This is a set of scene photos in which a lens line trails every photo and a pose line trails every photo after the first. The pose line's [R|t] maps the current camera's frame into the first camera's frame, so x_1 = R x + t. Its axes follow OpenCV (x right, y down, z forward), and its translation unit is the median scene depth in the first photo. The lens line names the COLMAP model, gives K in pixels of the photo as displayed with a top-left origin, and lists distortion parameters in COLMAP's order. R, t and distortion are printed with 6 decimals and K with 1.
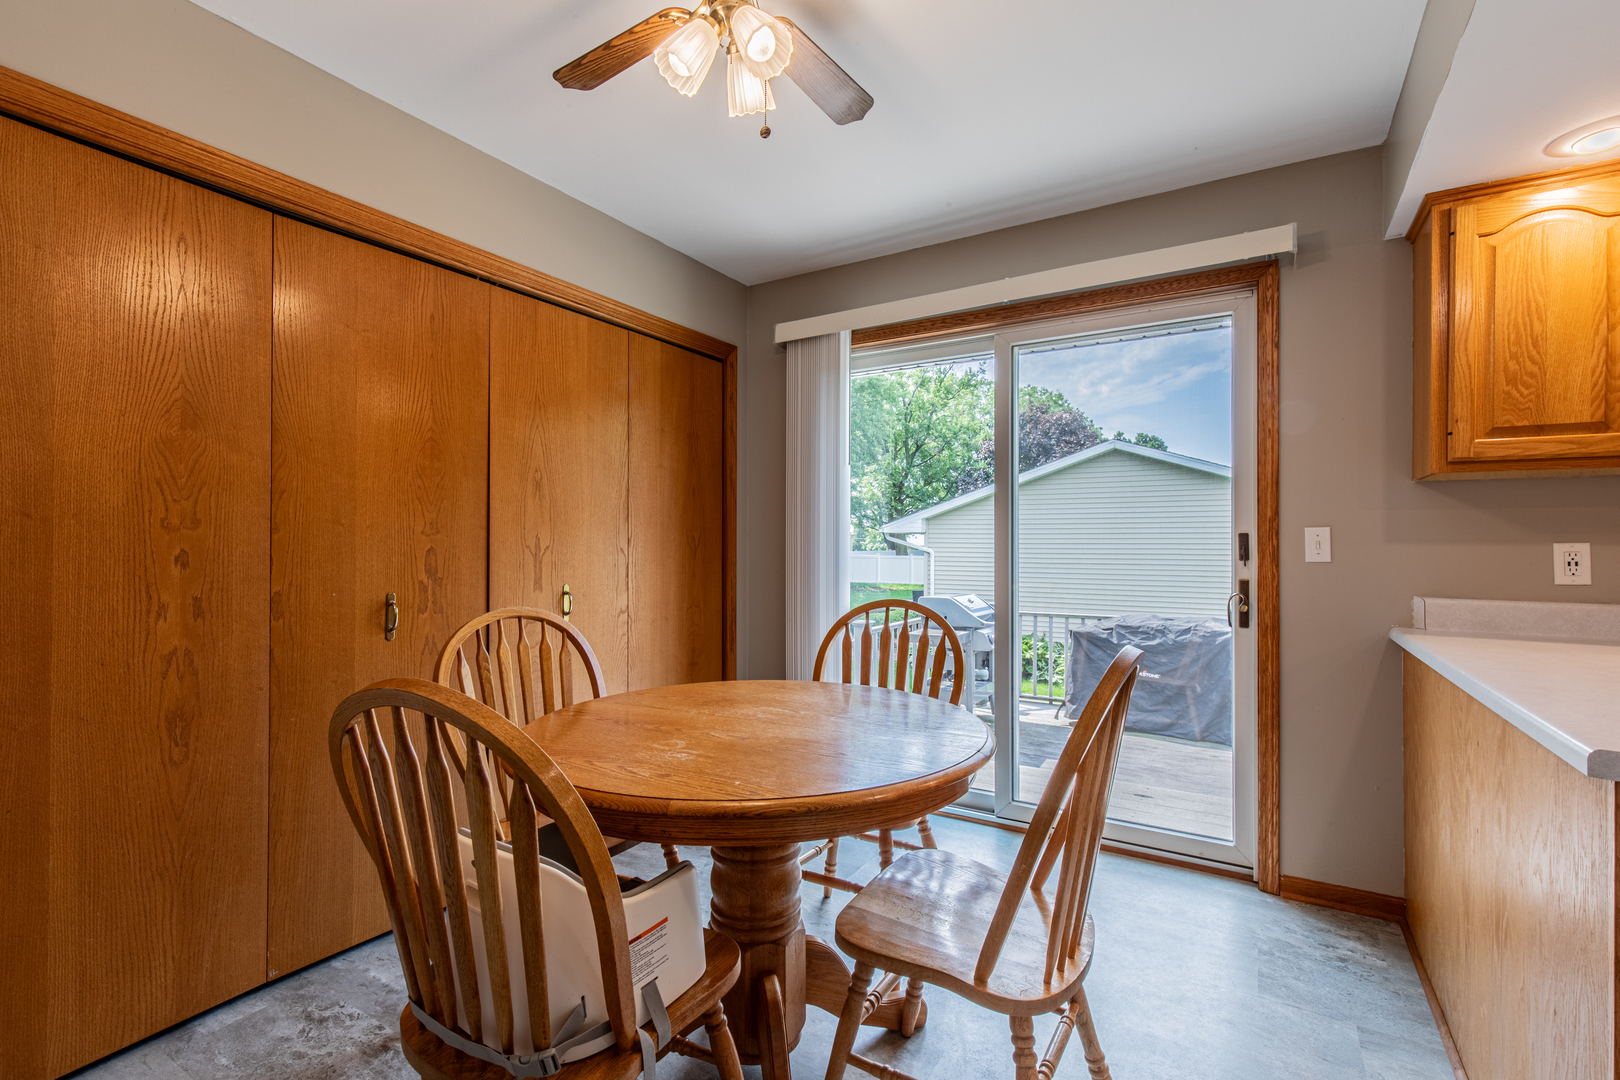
lens RADIAL K [[724.4, 0, 814.6], [0, 724.4, 542.8], [0, 0, 1]] dist [0.008263, -0.001204]
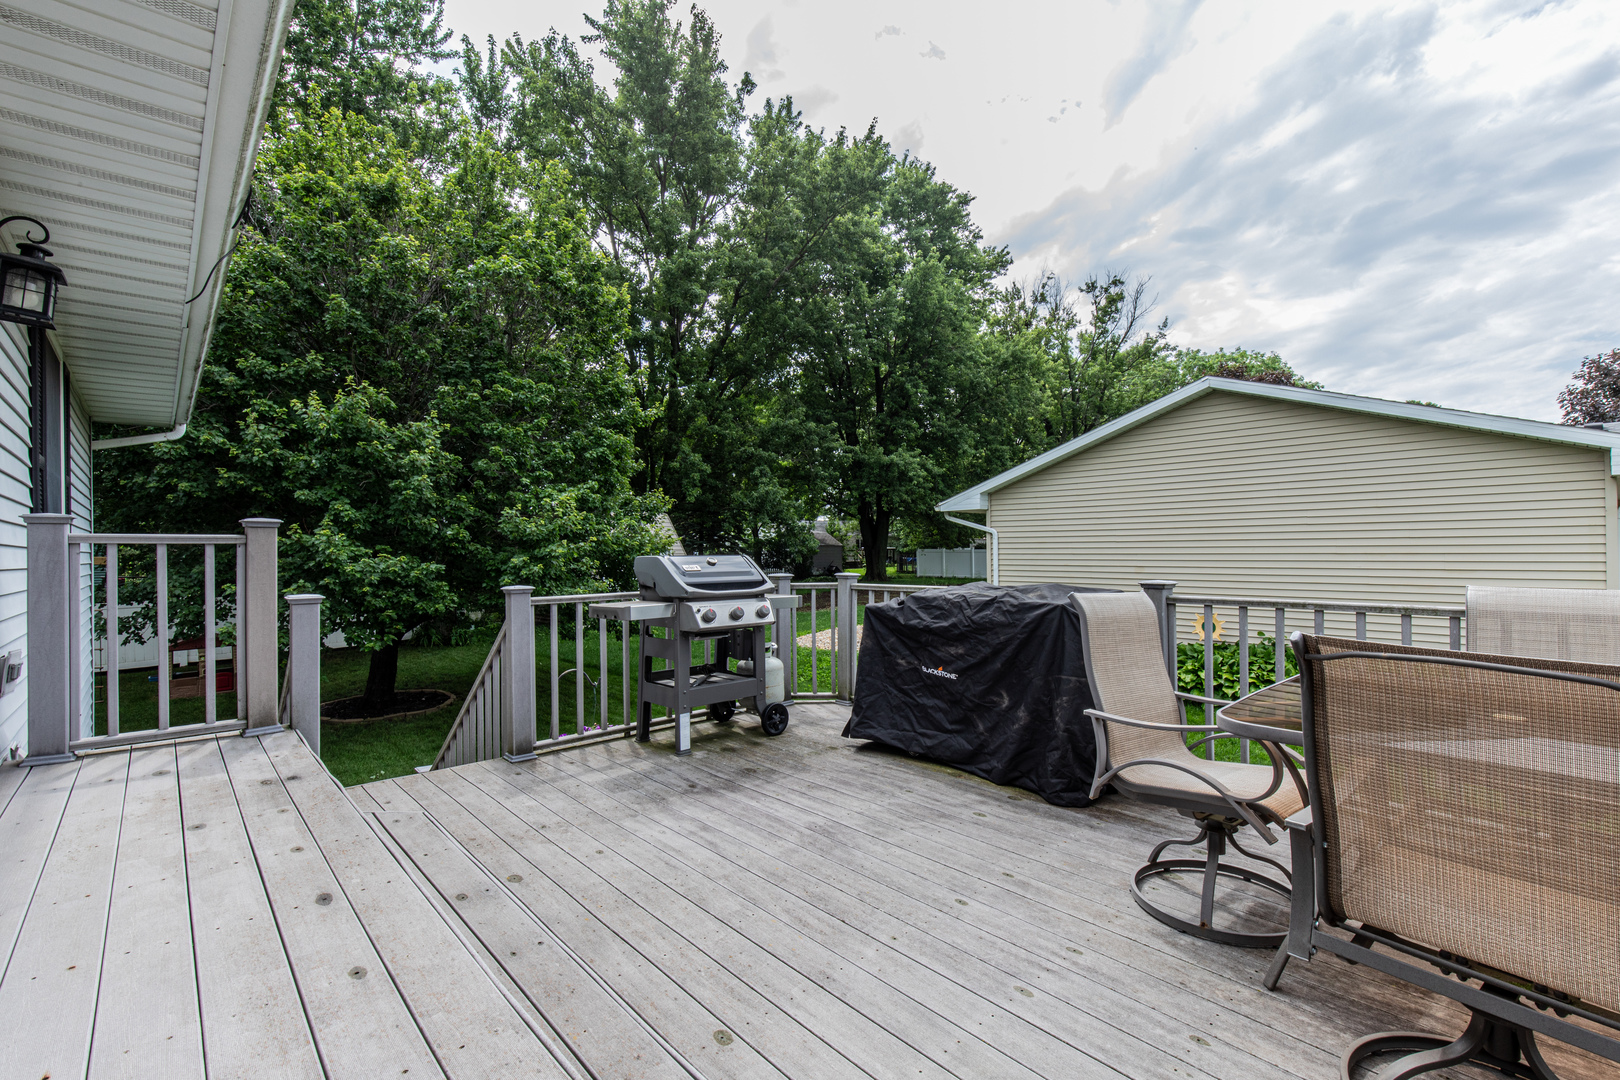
lens RADIAL K [[724.4, 0, 818.9], [0, 724.4, 543.3], [0, 0, 1]] dist [0.008263, -0.001204]
pose [[0.958991, -0.014972, -0.283041, 1.713128], [0.014159, 0.999888, -0.004920, 0.223517], [0.283083, 0.000711, 0.959095, 1.166626]]
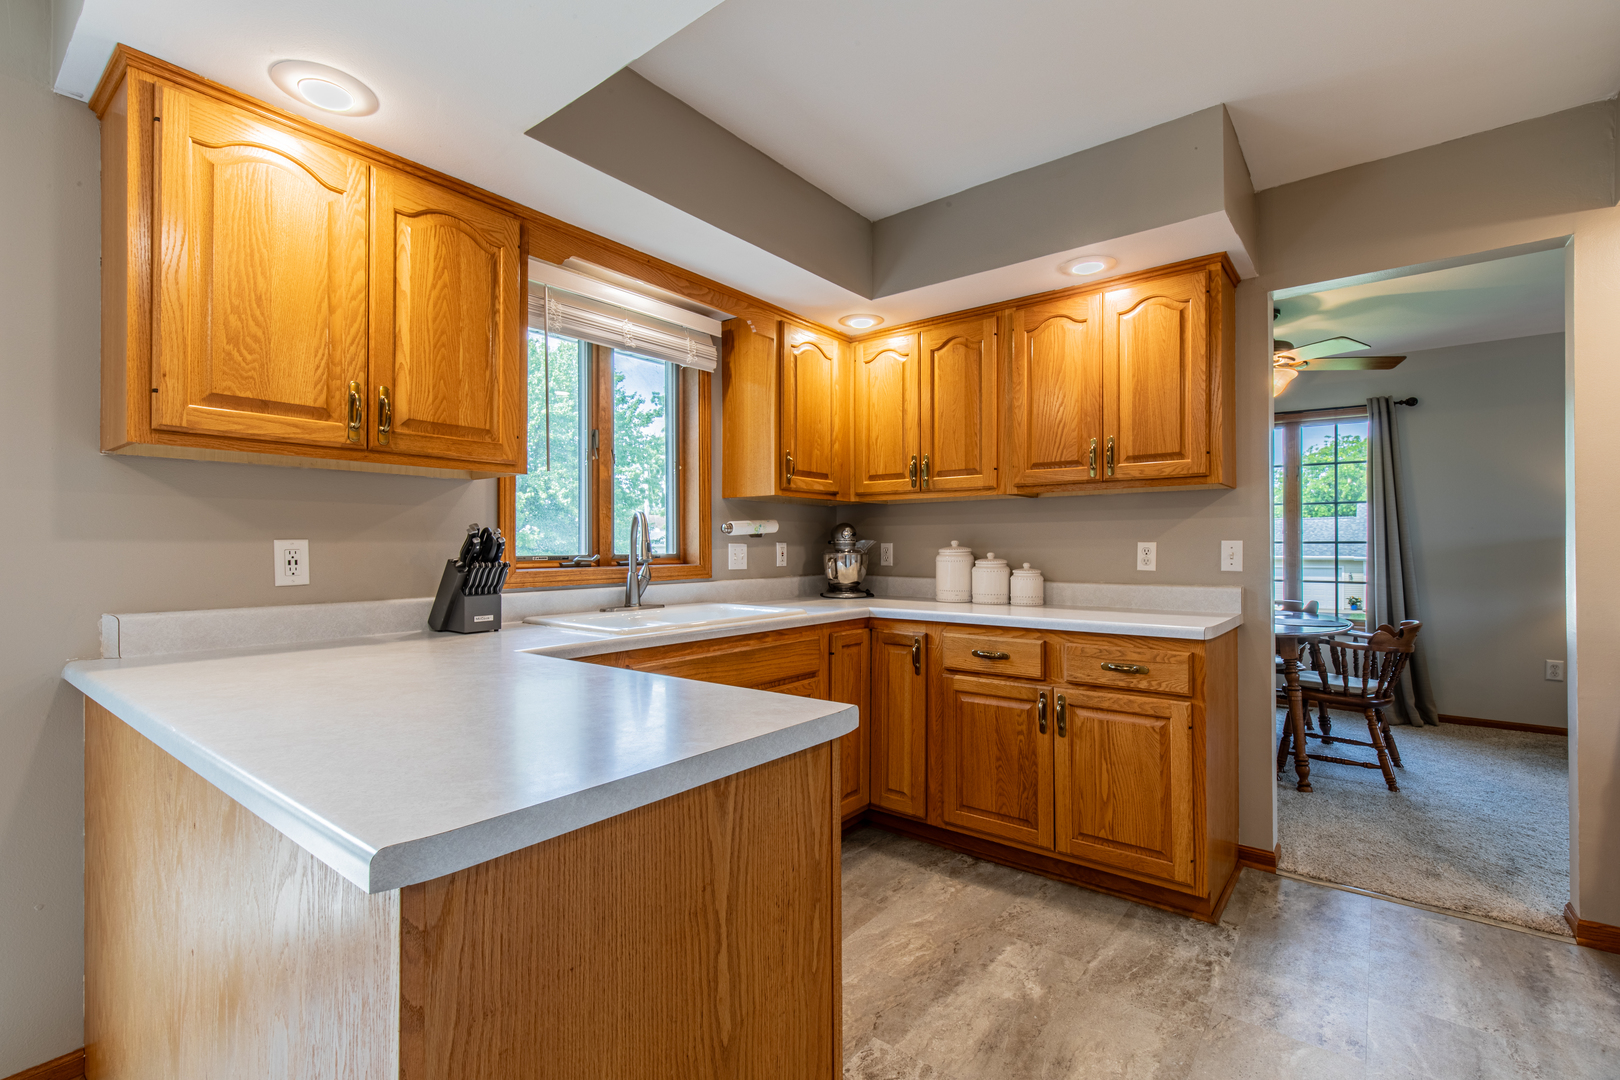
lens RADIAL K [[724.4, 0, 832.6], [0, 724.4, 540.5], [0, 0, 1]] dist [0.008263, -0.001204]
pose [[0.103934, 0.001526, 0.994583, 0.211253], [-0.001178, 0.999998, -0.001411, 0.001991], [-0.994583, -0.001025, 0.103936, 0.242732]]
